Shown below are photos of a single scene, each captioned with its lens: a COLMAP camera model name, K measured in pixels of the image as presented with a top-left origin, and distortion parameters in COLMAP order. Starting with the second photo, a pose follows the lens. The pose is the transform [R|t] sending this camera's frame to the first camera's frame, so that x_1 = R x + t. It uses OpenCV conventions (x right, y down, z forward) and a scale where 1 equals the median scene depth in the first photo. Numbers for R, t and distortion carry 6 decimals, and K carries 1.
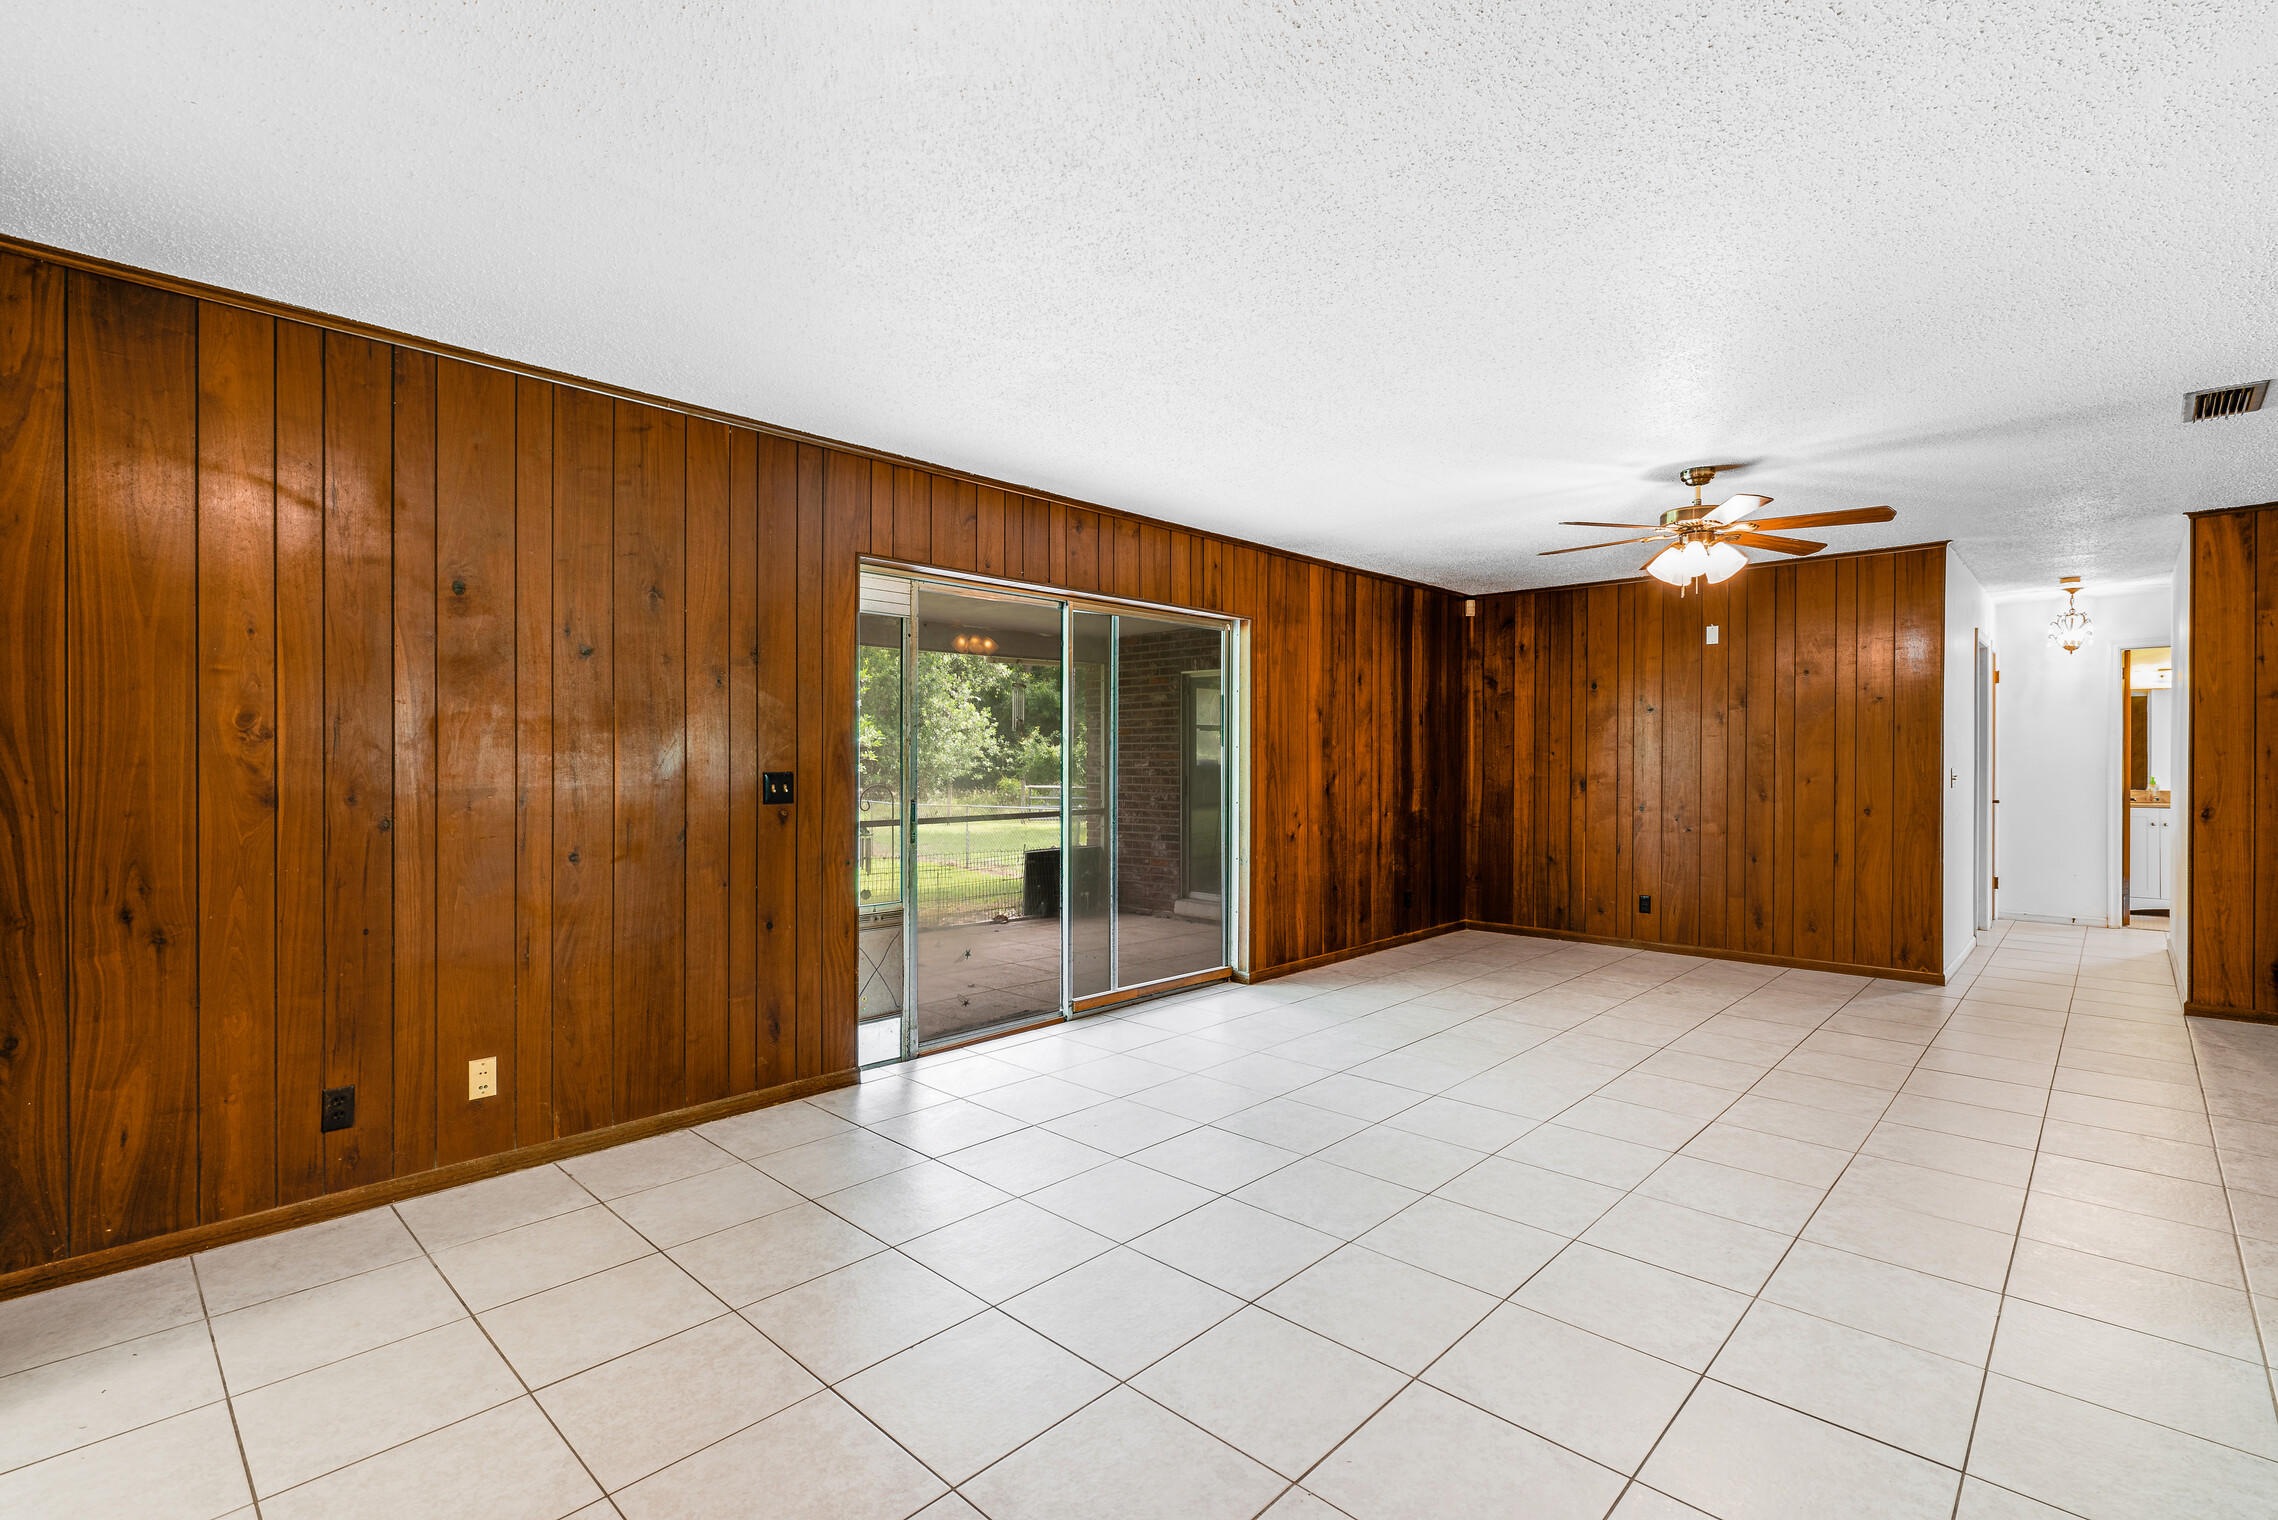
lens RADIAL K [[1028.7, 0, 1130.2], [0, 1028.7, 765.9], [0, 0, 1]] dist [-0.003096, -0.000302]
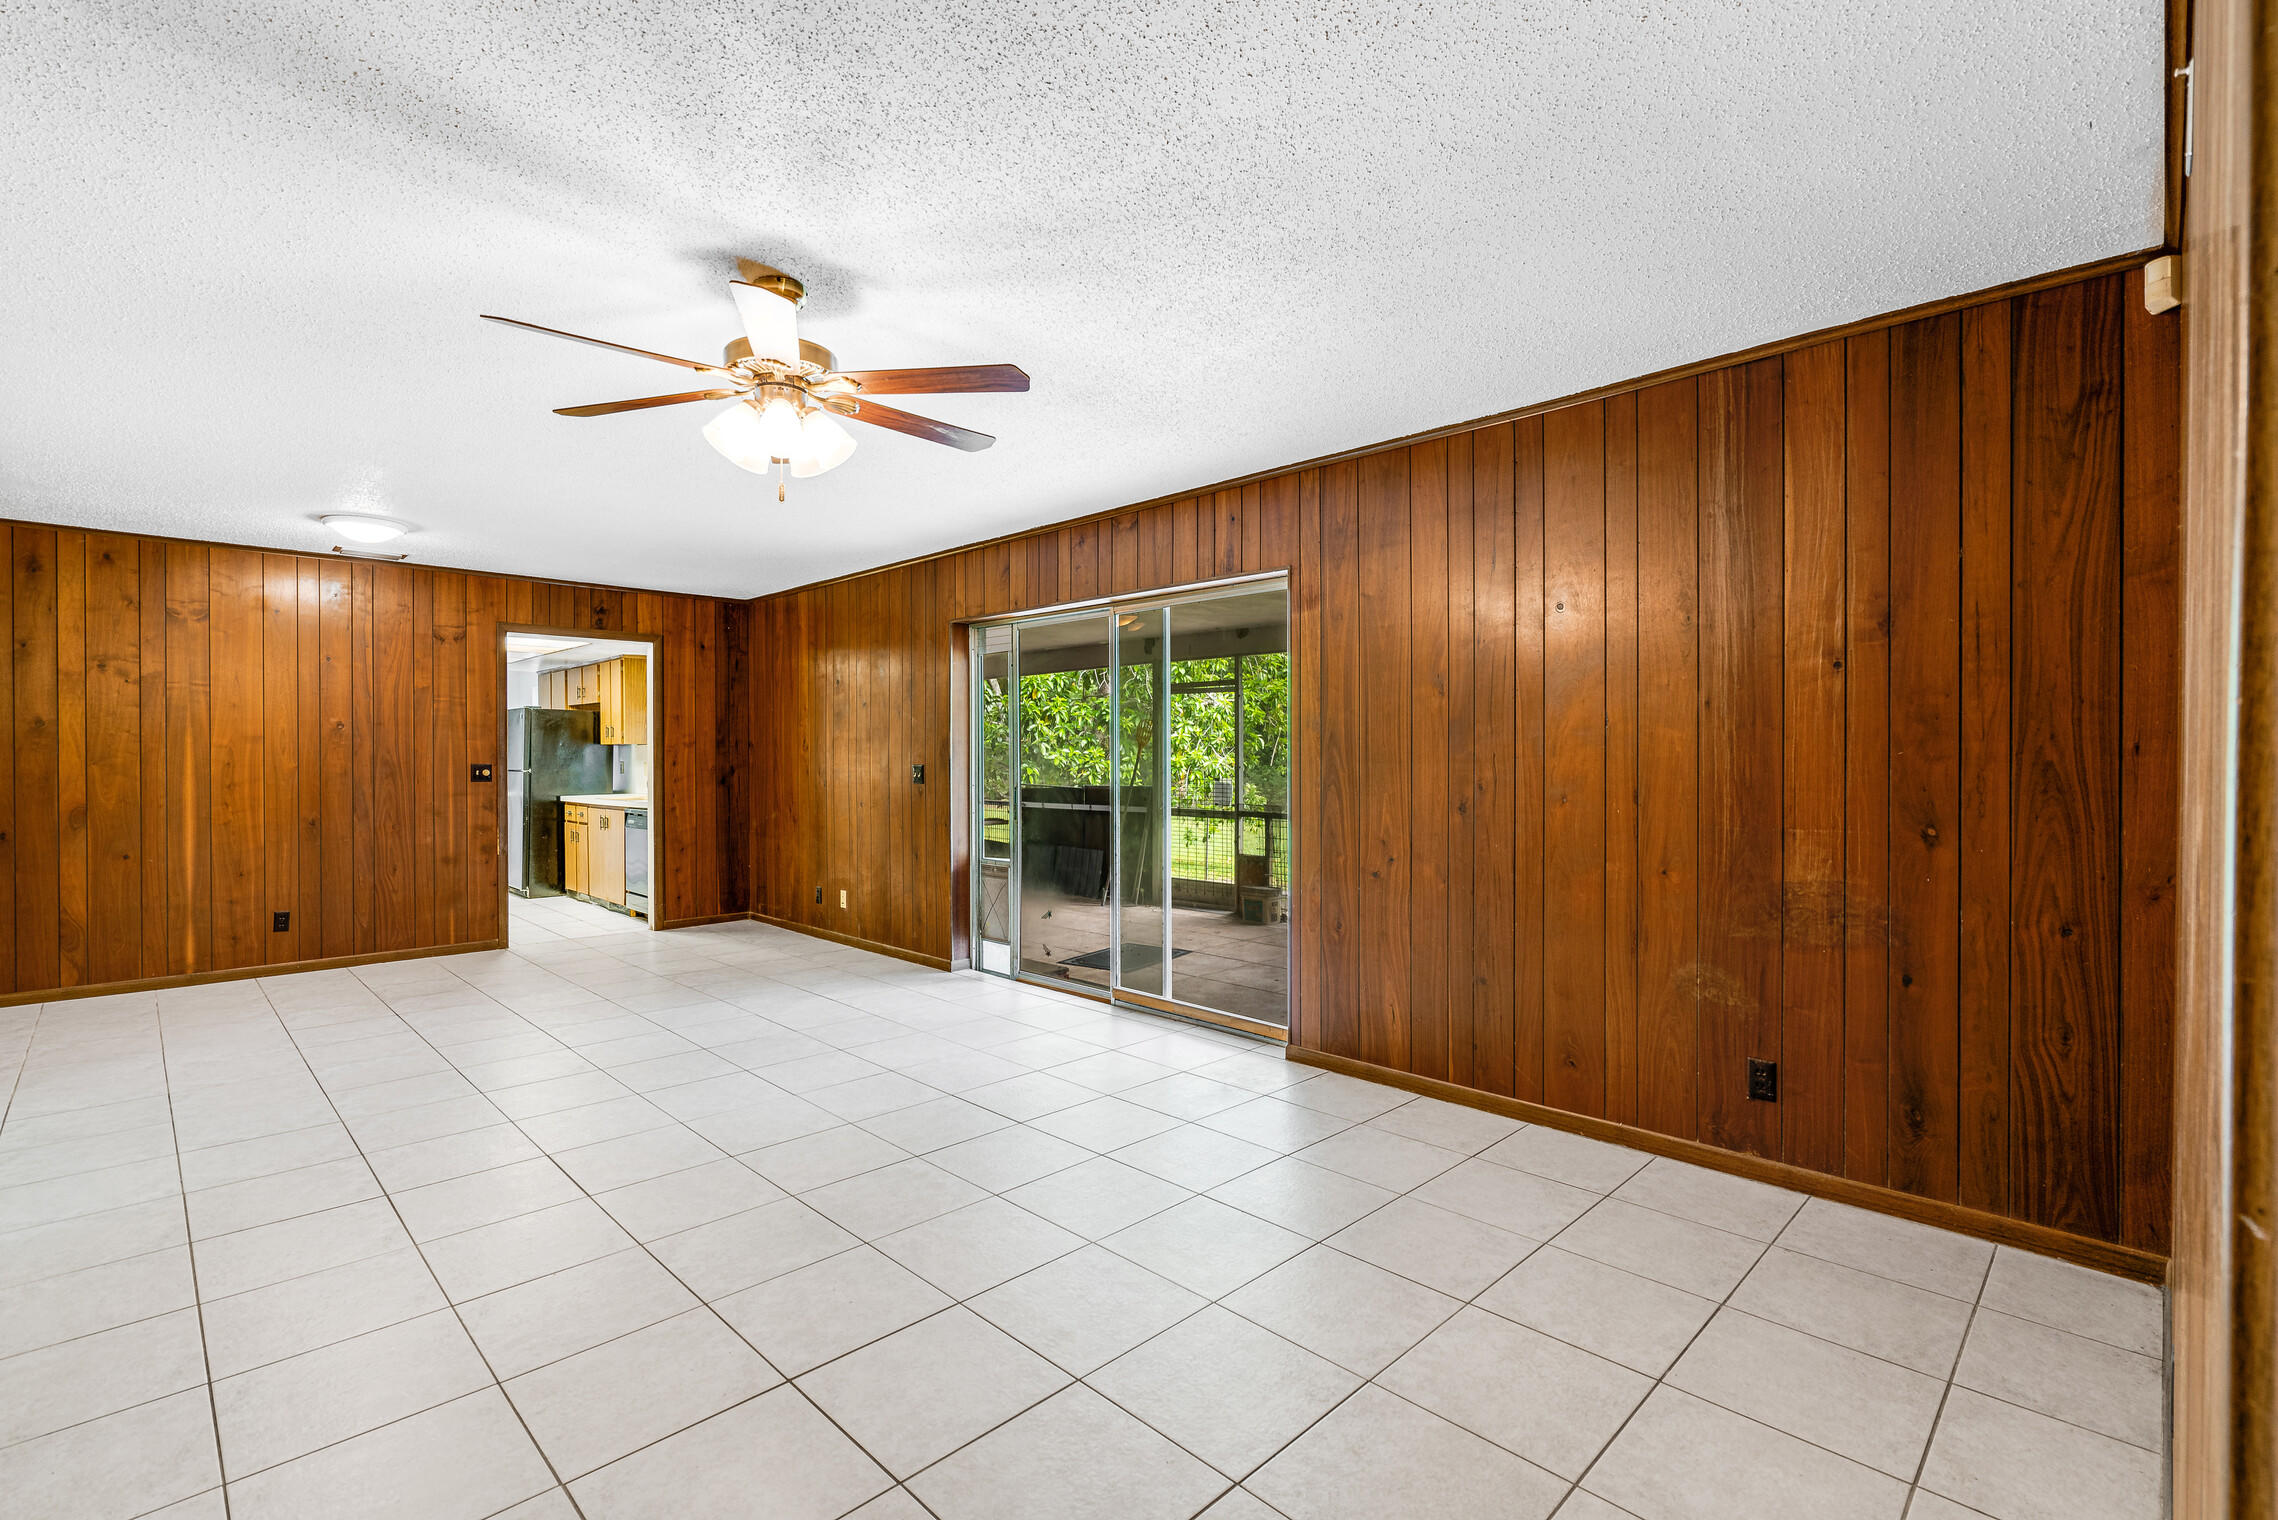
lens RADIAL K [[1028.7, 0, 1147.1], [0, 1028.7, 760.5], [0, 0, 1]] dist [-0.003096, -0.000302]
pose [[-0.016671, 0.001135, -0.999860, 1.012229], [-0.007732, 0.999969, 0.001264, -0.004695], [0.999831, 0.007752, -0.016662, 1.068453]]
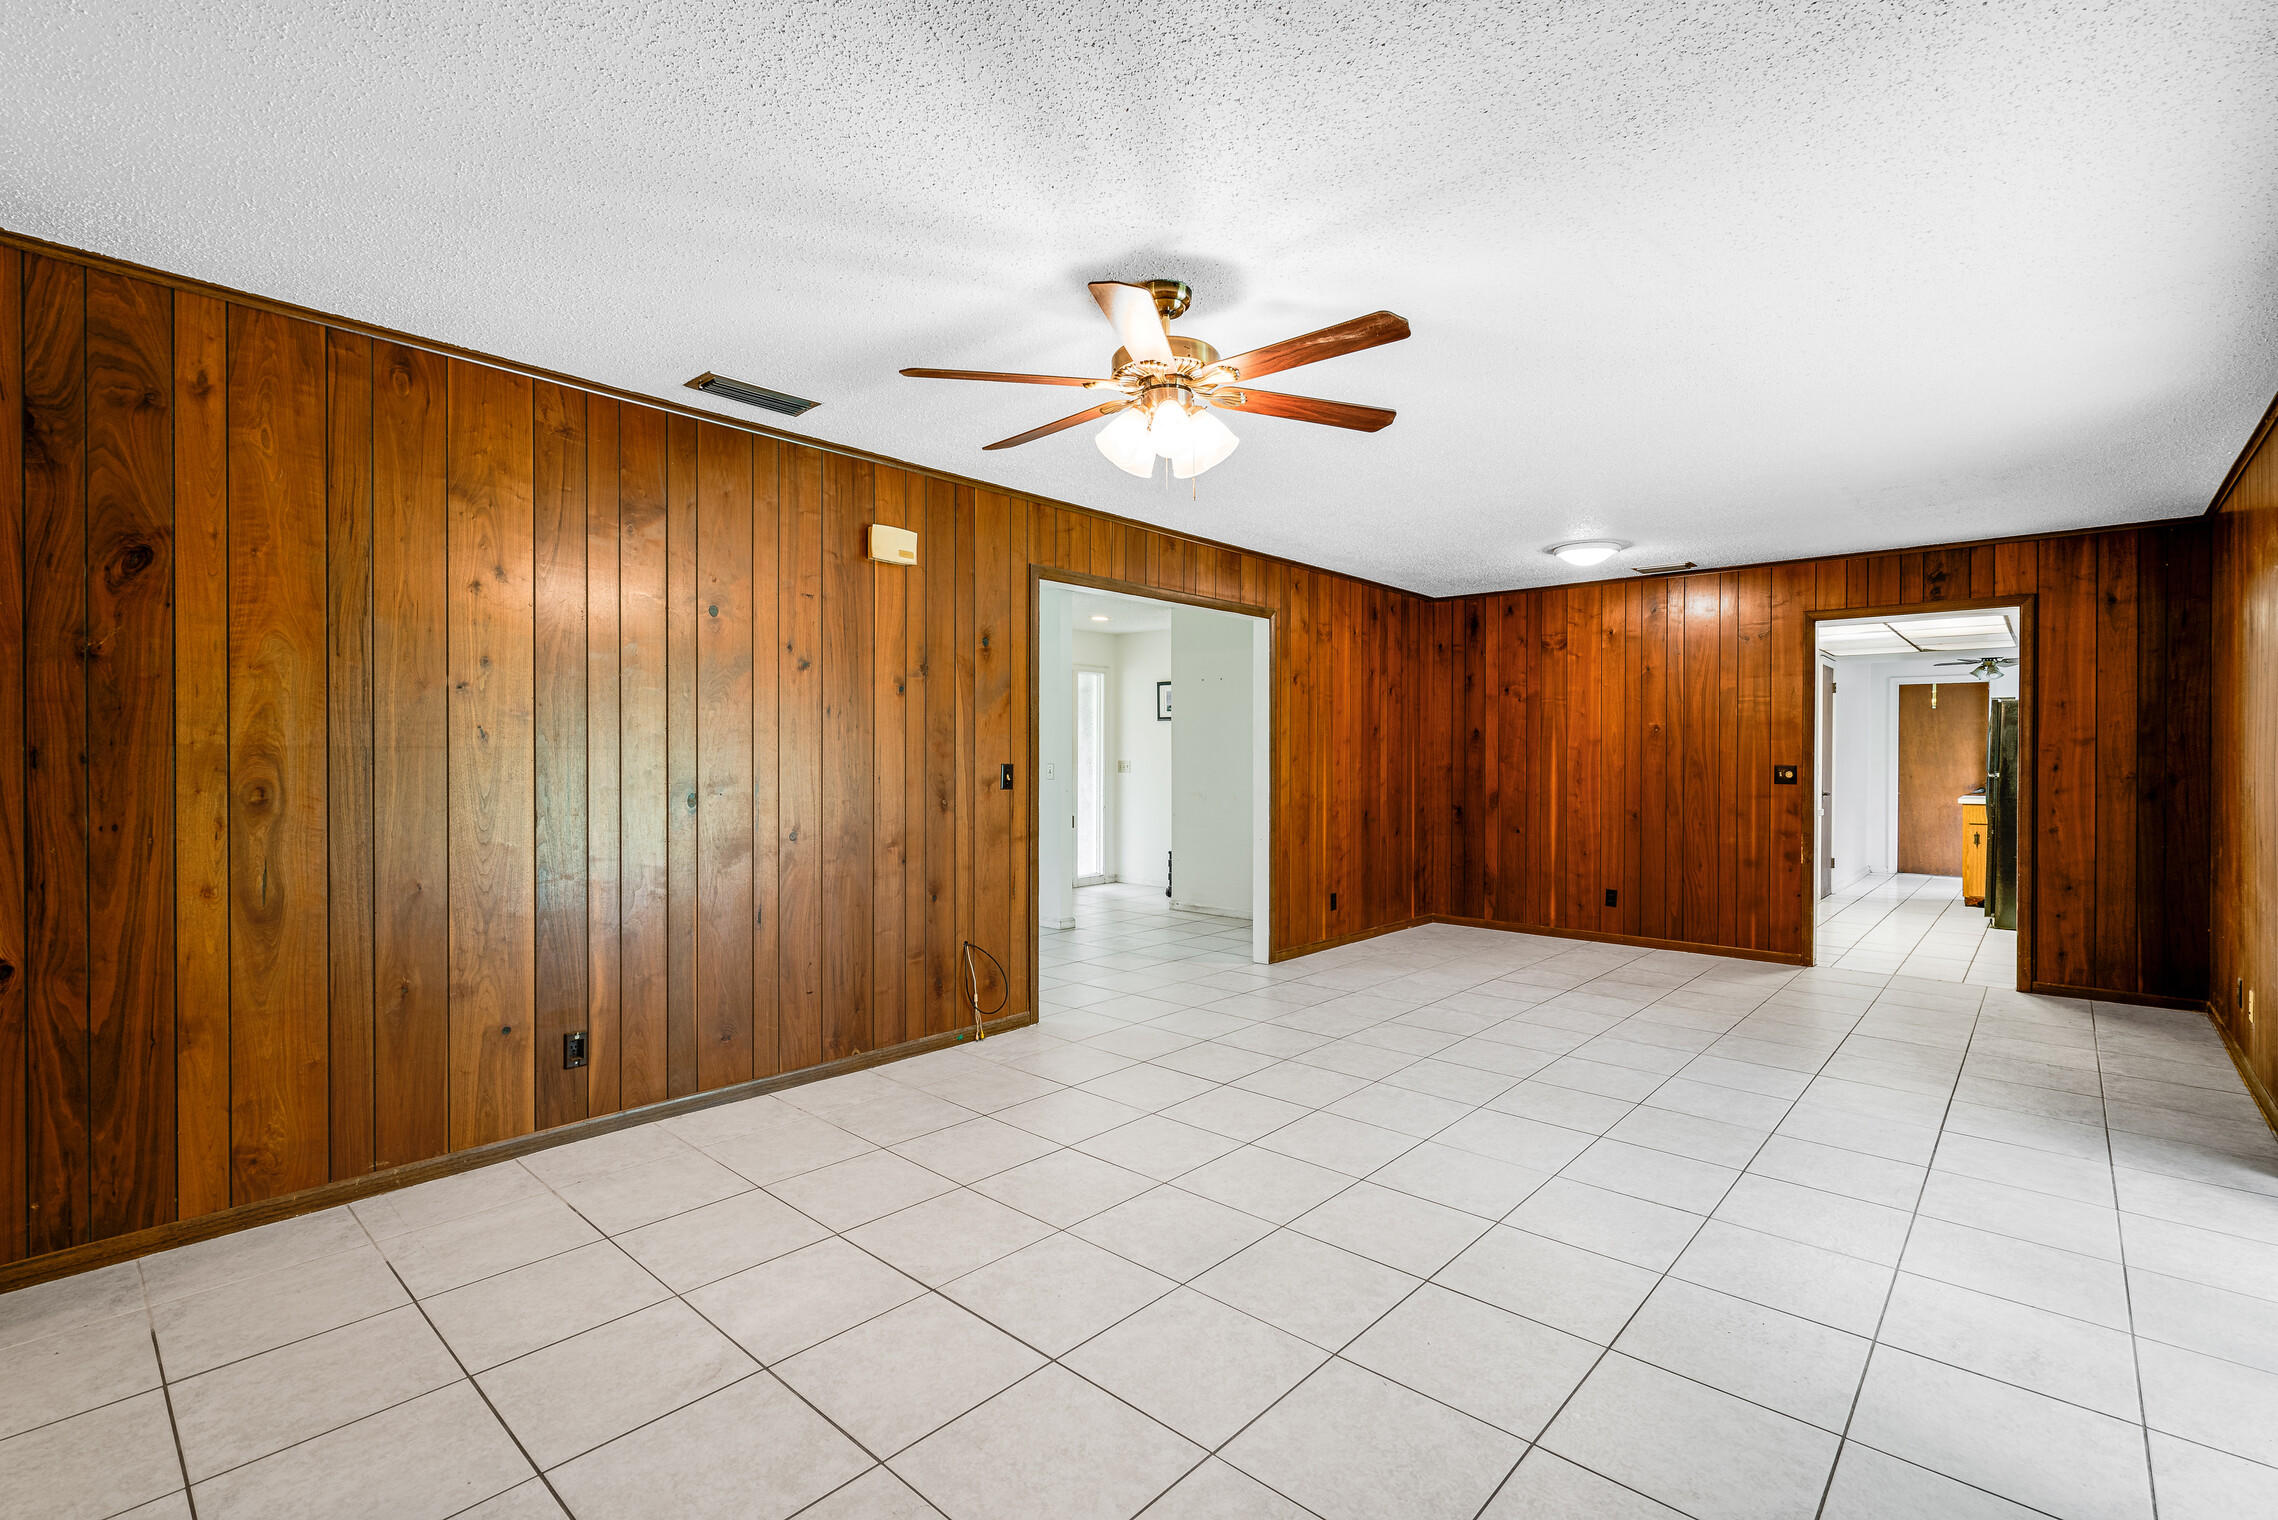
lens RADIAL K [[1028.7, 0, 1141.8], [0, 1028.7, 759.9], [0, 0, 1]] dist [-0.003096, -0.000302]
pose [[-0.999627, -0.001453, -0.027258, 0.507585], [-0.001944, 0.999836, 0.018025, -0.019894], [0.027227, 0.018071, -0.999466, 1.423321]]
